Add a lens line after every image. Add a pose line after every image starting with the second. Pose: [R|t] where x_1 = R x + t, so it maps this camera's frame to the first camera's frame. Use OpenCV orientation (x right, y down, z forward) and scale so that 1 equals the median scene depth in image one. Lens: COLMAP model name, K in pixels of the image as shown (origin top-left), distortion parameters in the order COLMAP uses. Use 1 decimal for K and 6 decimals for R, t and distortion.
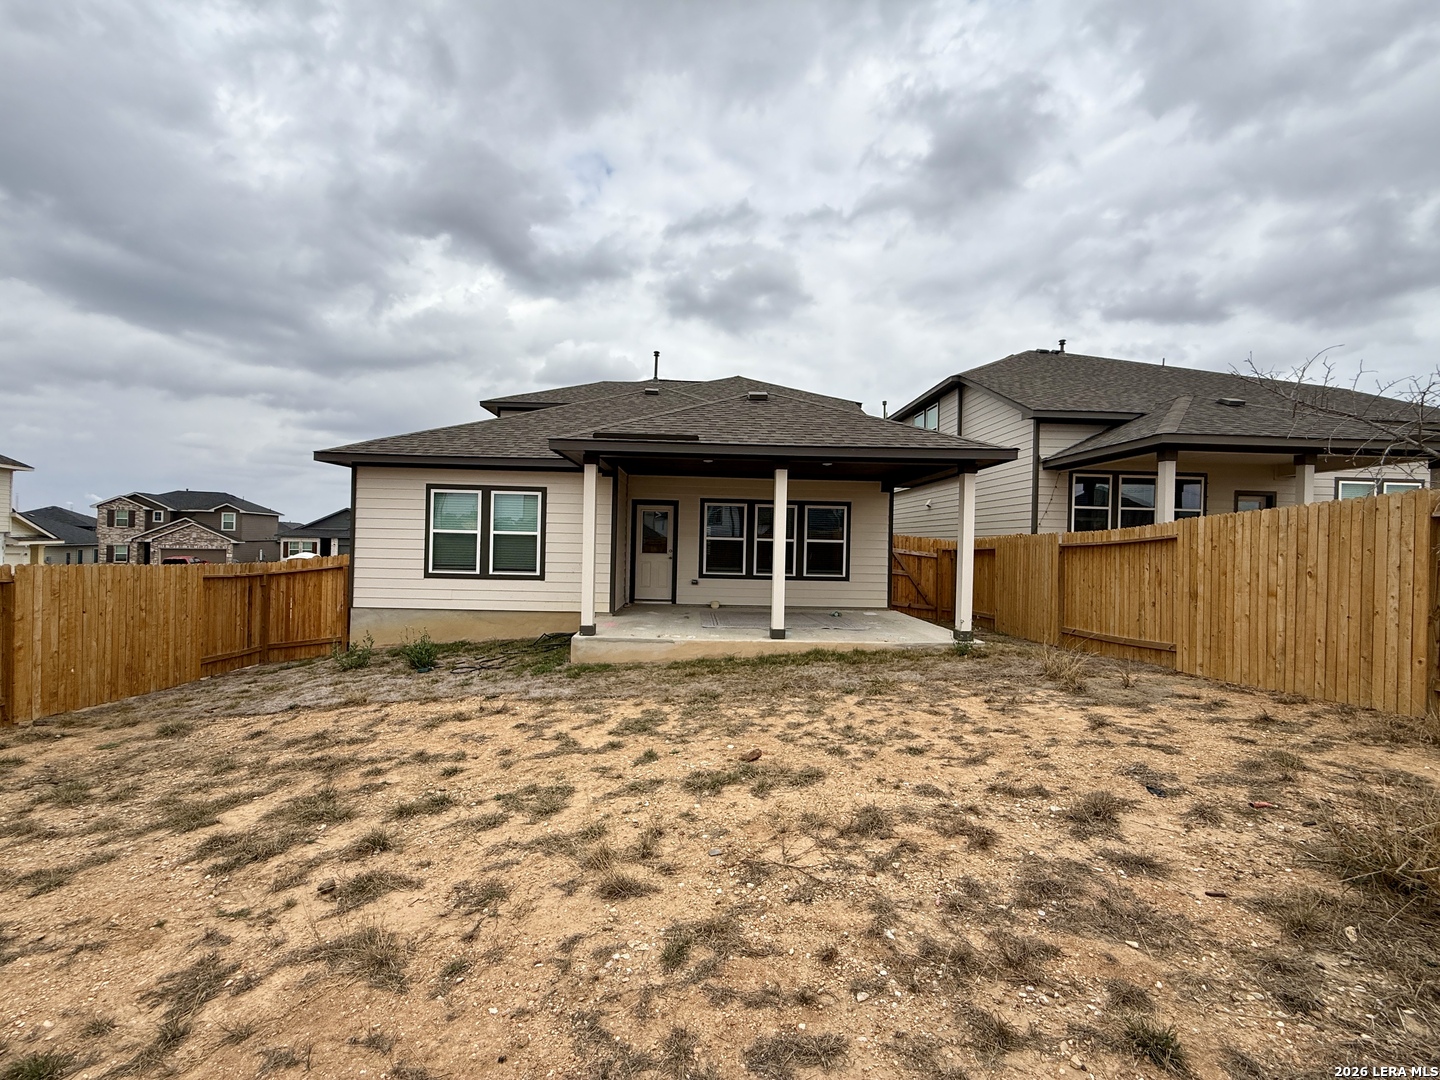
lens RADIAL K [[574.1, 0, 715.8], [0, 574.1, 541.1], [0, 0, 1]] dist [0.000005, -0.000026]
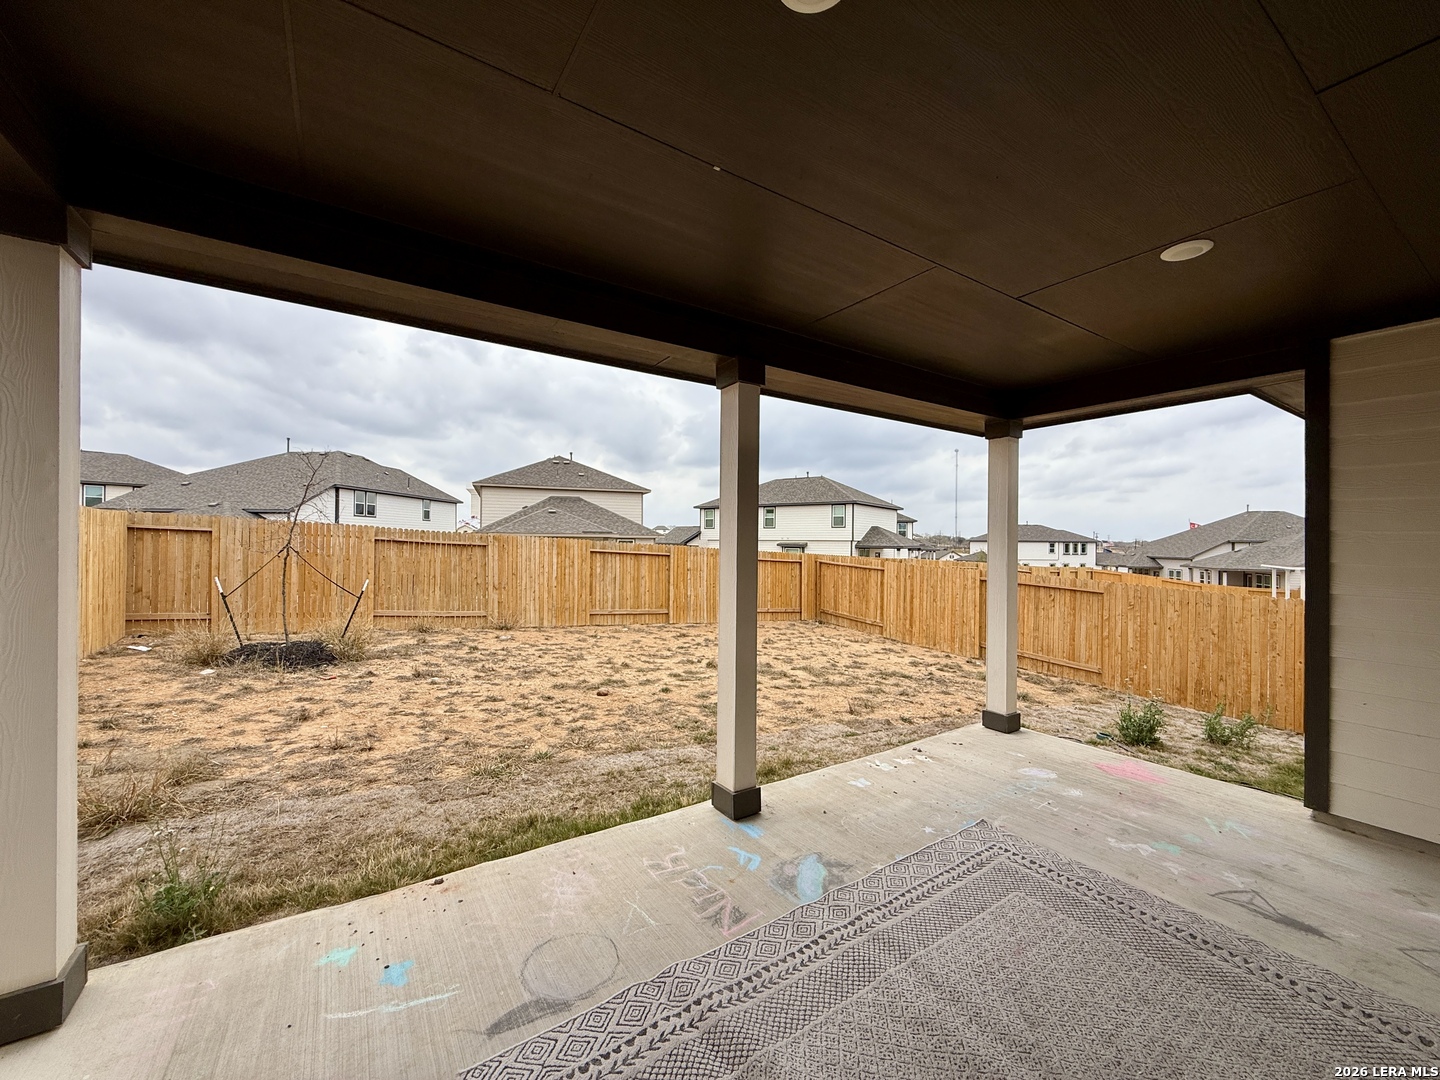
lens RADIAL K [[574.1, 0, 715.8], [0, 574.1, 541.1], [0, 0, 1]] dist [0.000005, -0.000026]
pose [[-0.850015, -0.029312, -0.525943, 0.507923], [-0.030618, 0.999512, -0.006220, -0.026454], [0.525868, 0.010816, -0.850497, 2.006288]]
